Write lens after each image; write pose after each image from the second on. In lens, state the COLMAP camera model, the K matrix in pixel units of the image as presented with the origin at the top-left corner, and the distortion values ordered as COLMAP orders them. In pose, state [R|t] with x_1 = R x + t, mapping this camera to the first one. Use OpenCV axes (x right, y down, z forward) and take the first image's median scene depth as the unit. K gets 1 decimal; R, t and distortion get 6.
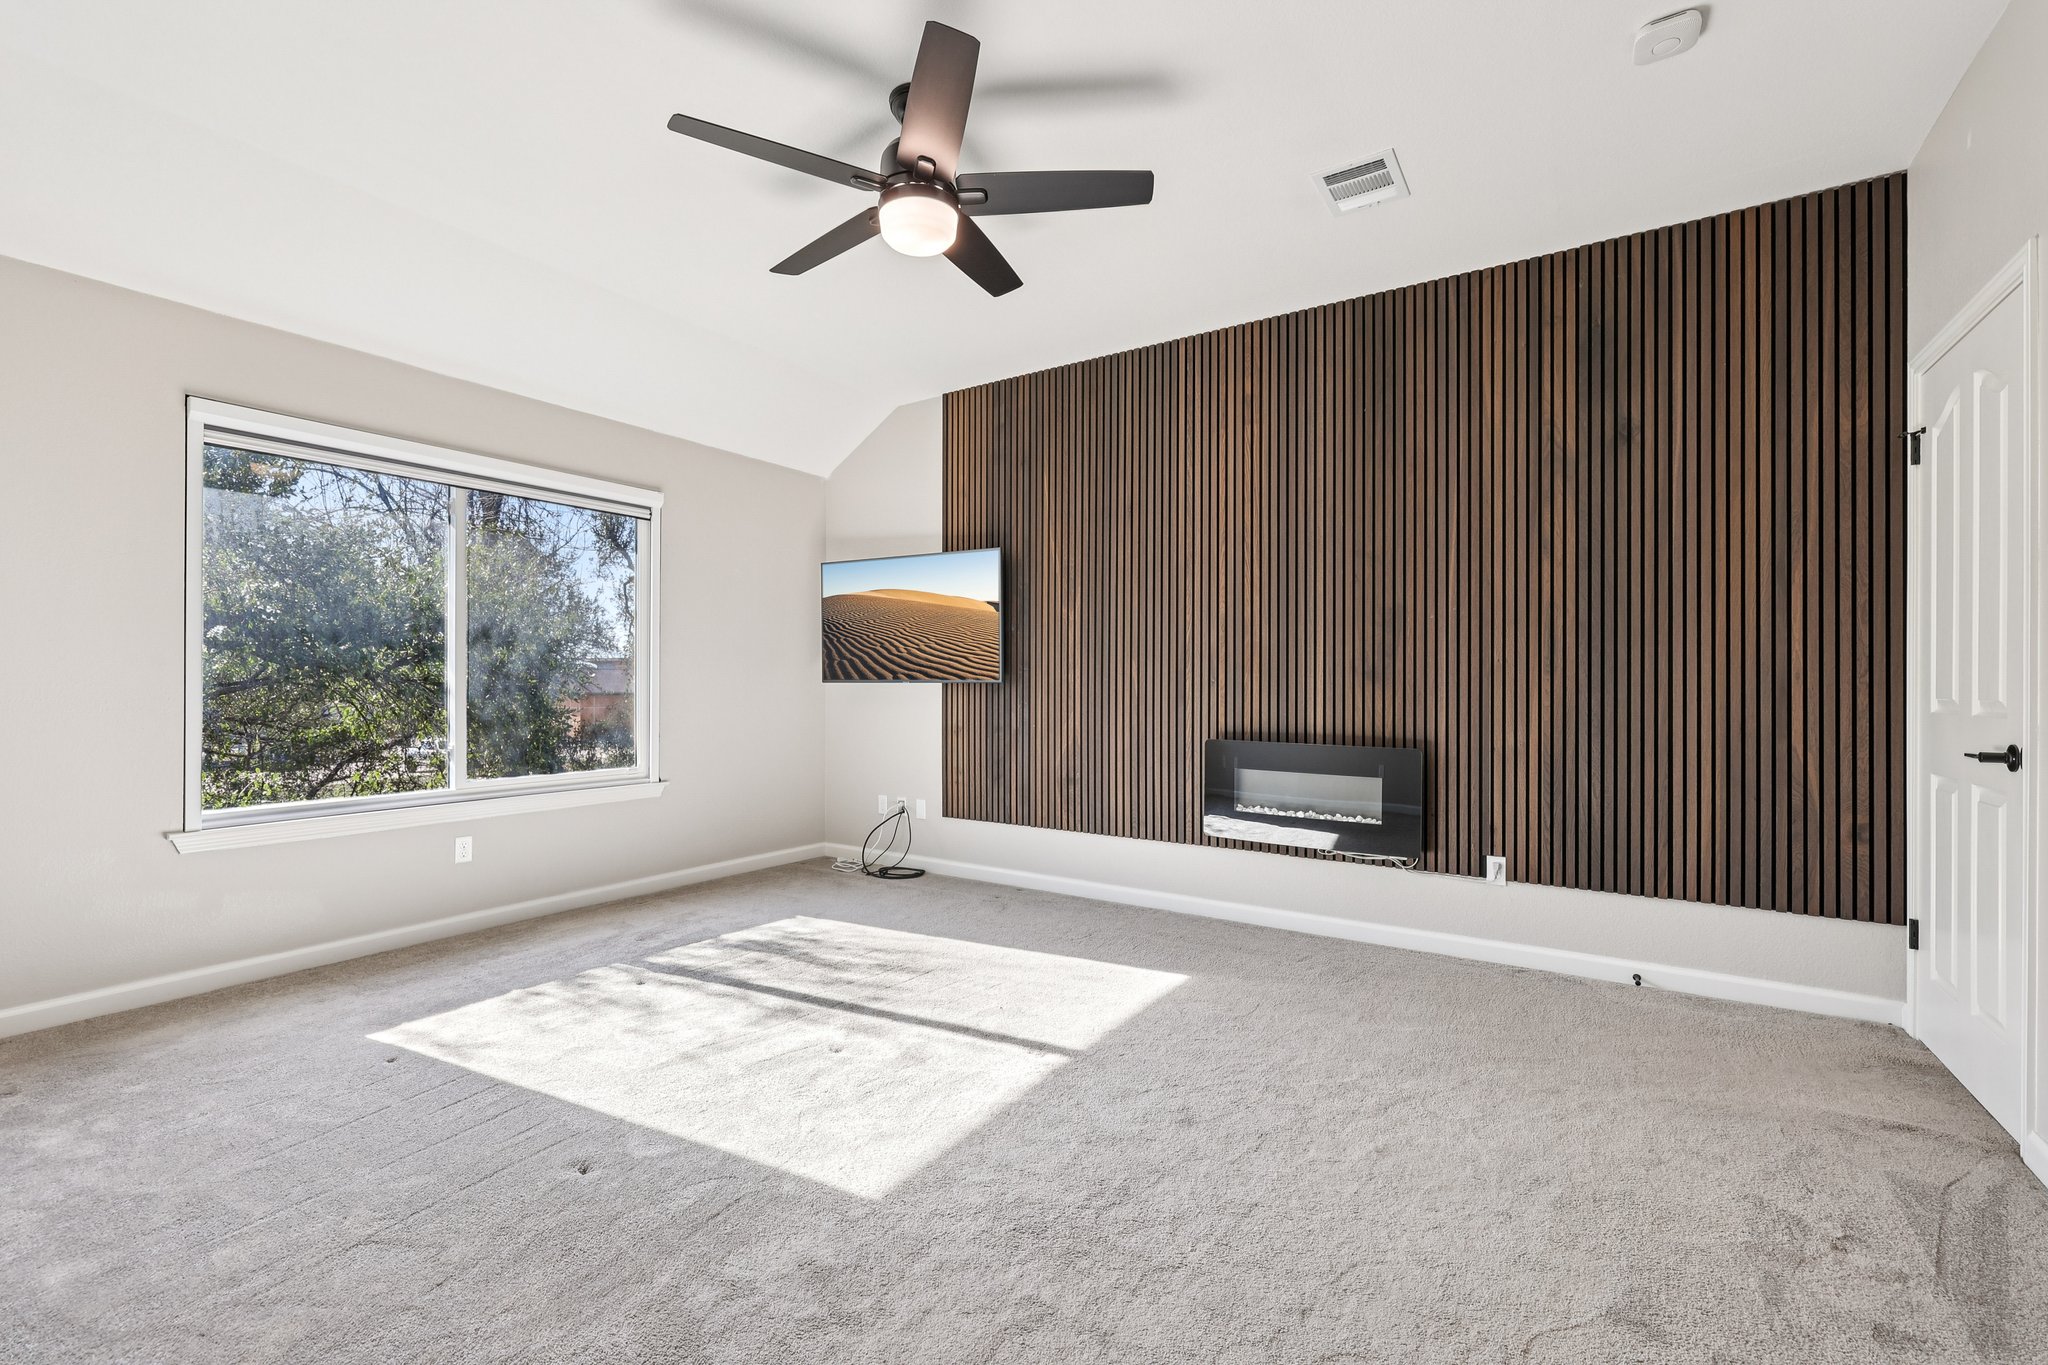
lens RADIAL K [[848.1, 0, 1024.0], [0, 848.1, 682.5], [0, 0, 1]] dist [-0.028032, 0.000014]
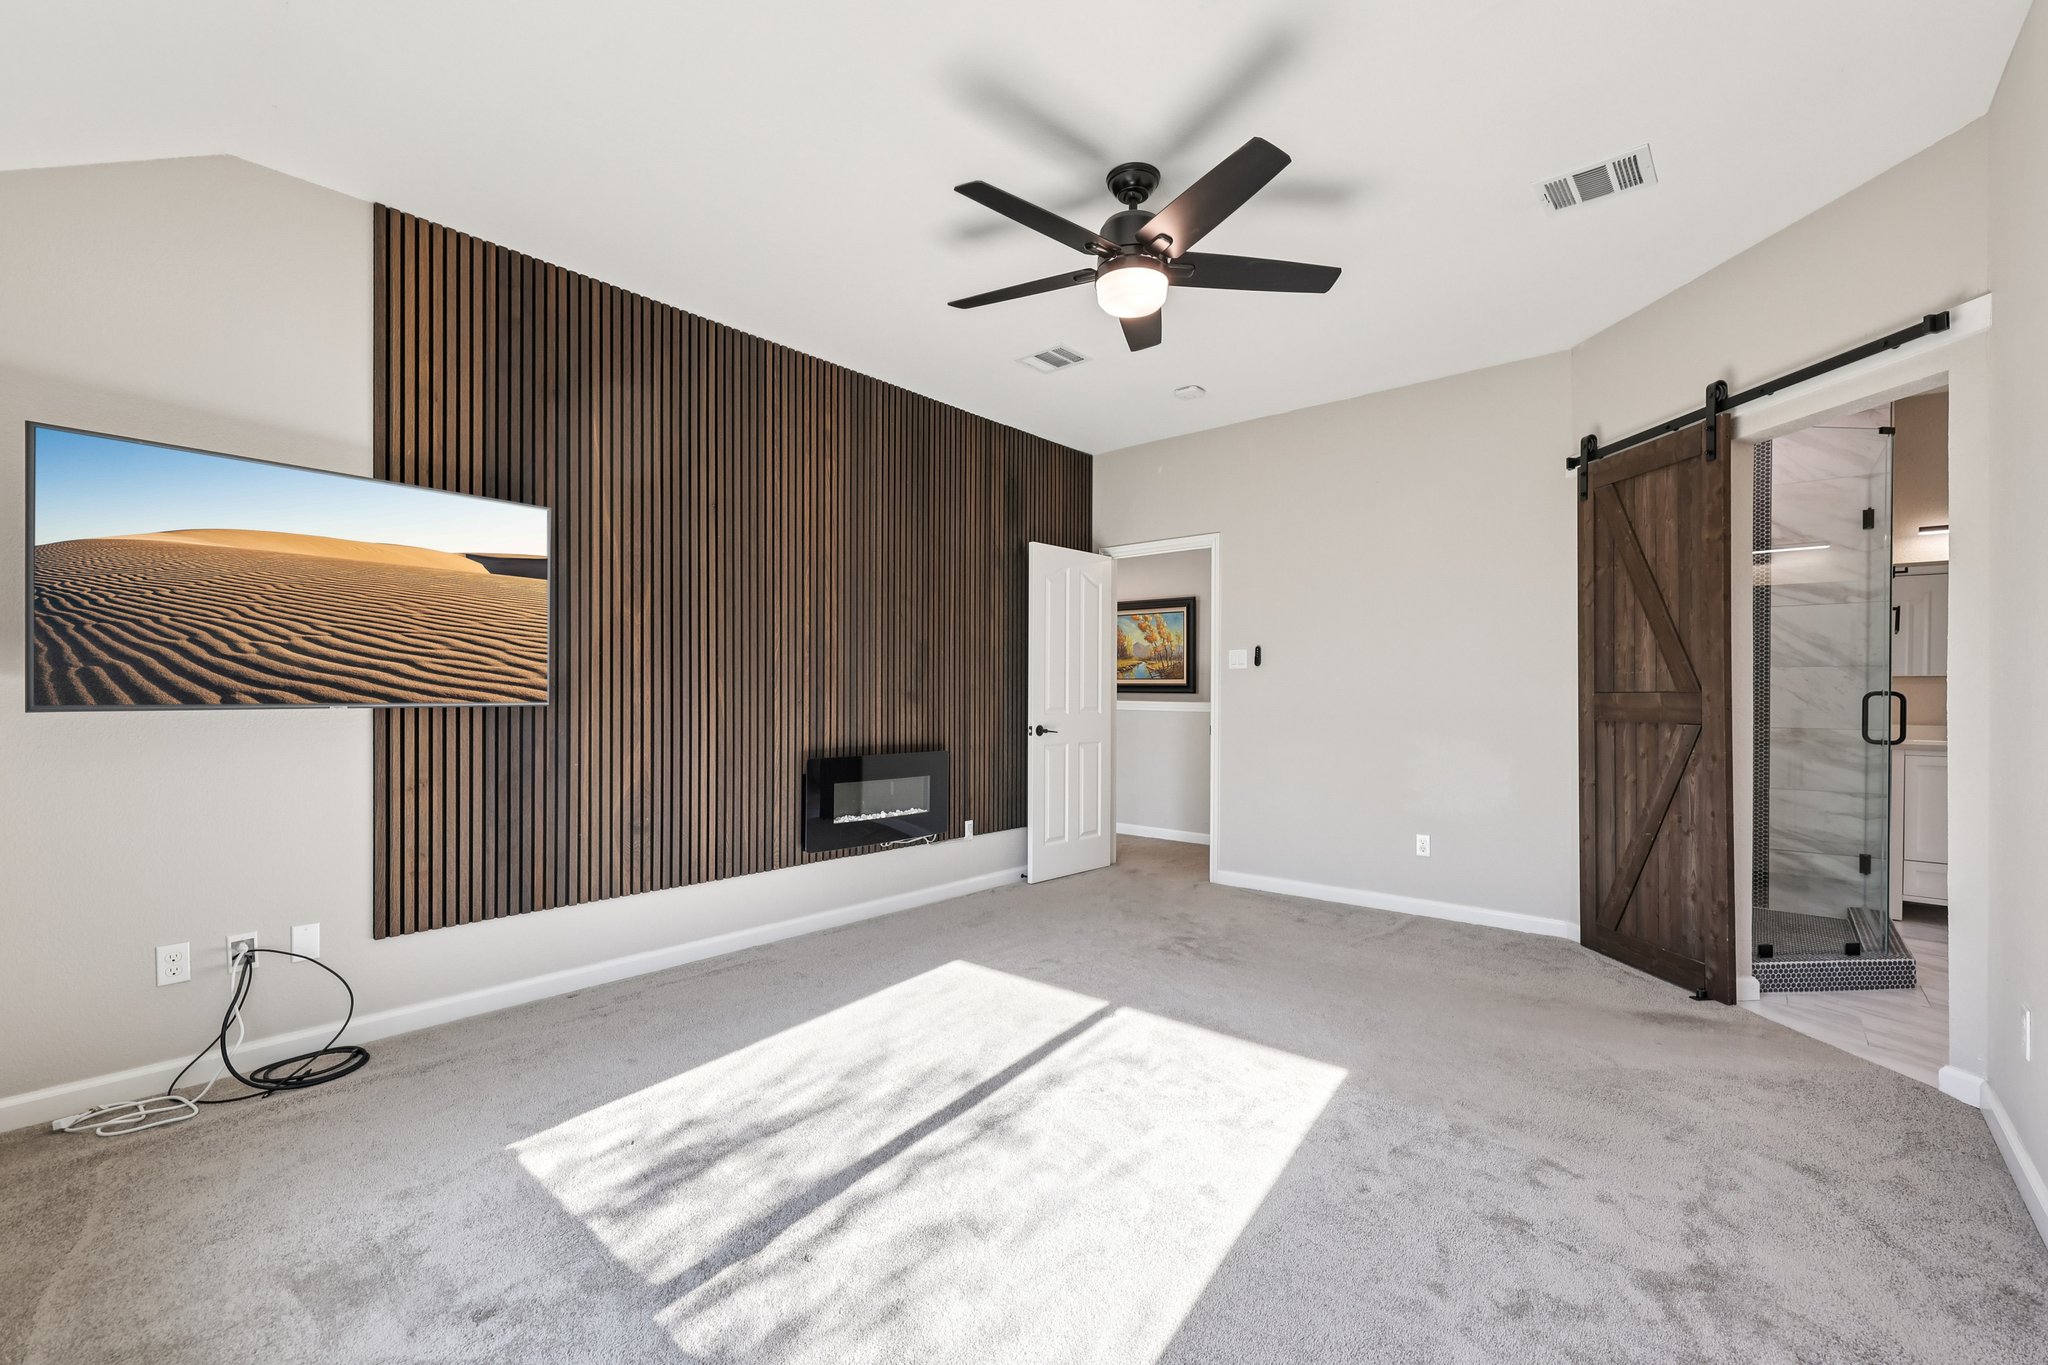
lens RADIAL K [[873.5, 0, 1030.6], [0, 873.5, 684.5], [0, 0, 1]] dist [-0.002129, -0.000036]
pose [[0.137872, -0.002625, 0.990447, -0.798333], [-0.011417, 0.999926, 0.004239, -0.030335], [-0.990384, -0.011892, 0.137832, 0.605038]]
